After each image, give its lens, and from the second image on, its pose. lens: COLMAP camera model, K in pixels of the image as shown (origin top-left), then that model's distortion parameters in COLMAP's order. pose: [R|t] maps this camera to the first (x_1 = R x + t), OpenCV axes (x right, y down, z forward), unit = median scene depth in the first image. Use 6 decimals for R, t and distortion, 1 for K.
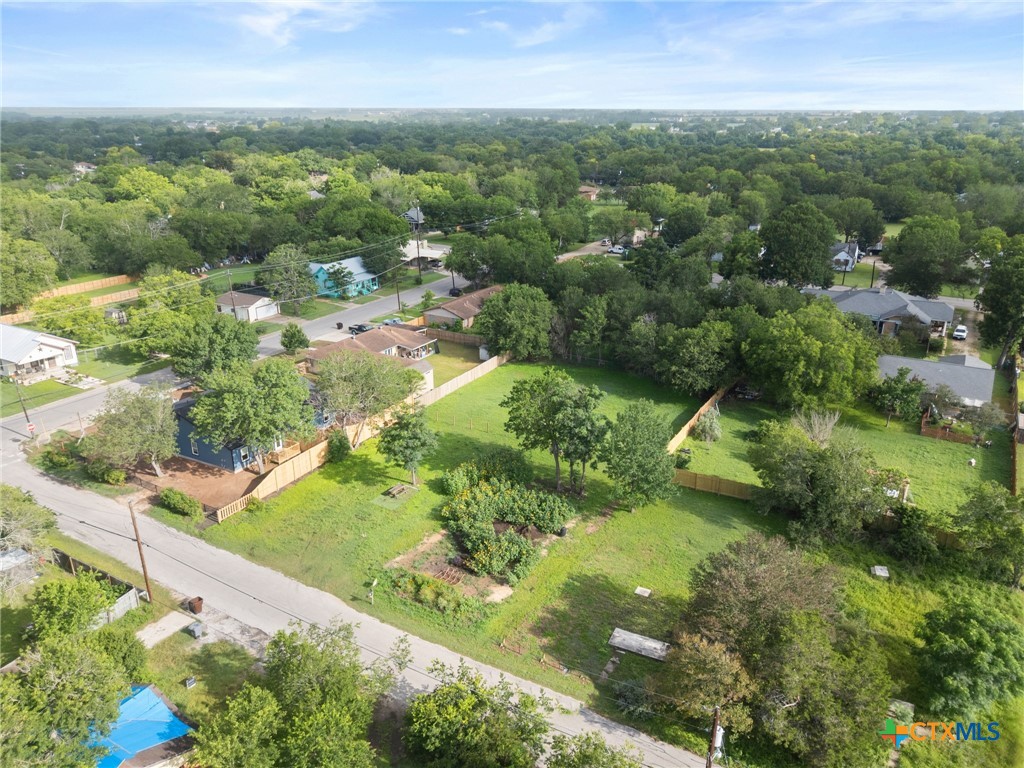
lens RADIAL K [[737.6, 0, 512.0], [0, 737.6, 384.0], [0, 0, 1]] dist [0.060996, -0.068200]
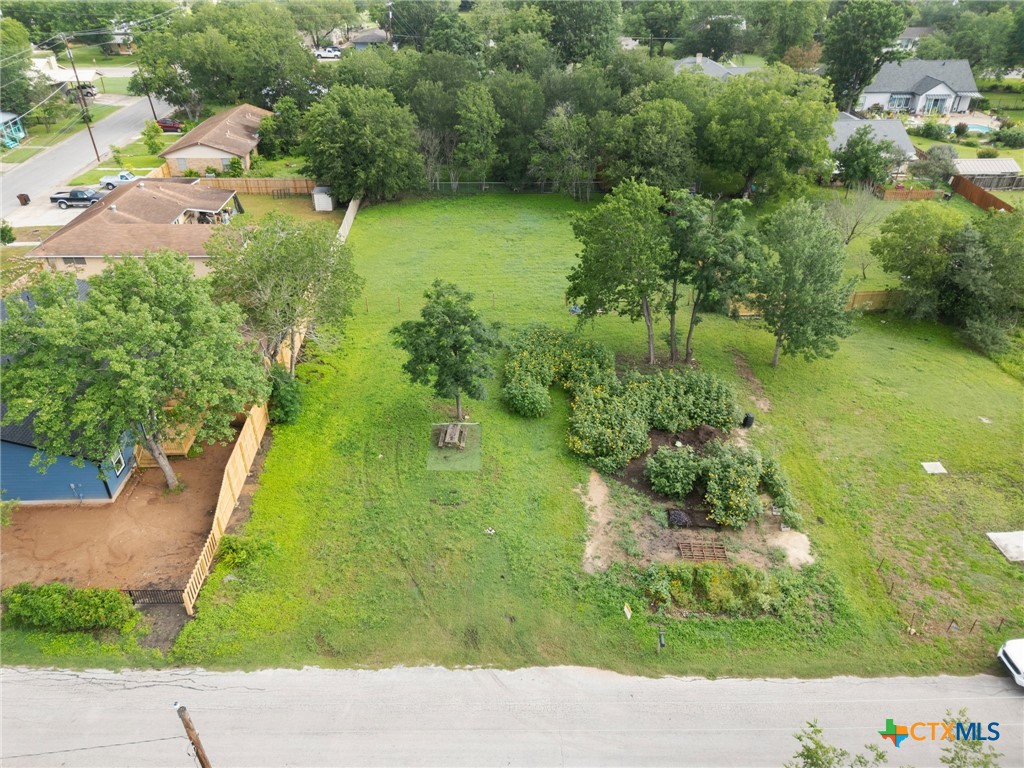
lens RADIAL K [[737.6, 0, 512.0], [0, 737.6, 384.0], [0, 0, 1]] dist [0.060996, -0.068200]
pose [[0.852595, -0.276069, 0.443697, -0.386044], [0.176768, 0.951373, 0.252274, -0.036666], [-0.491767, -0.136656, 0.859936, 0.507217]]
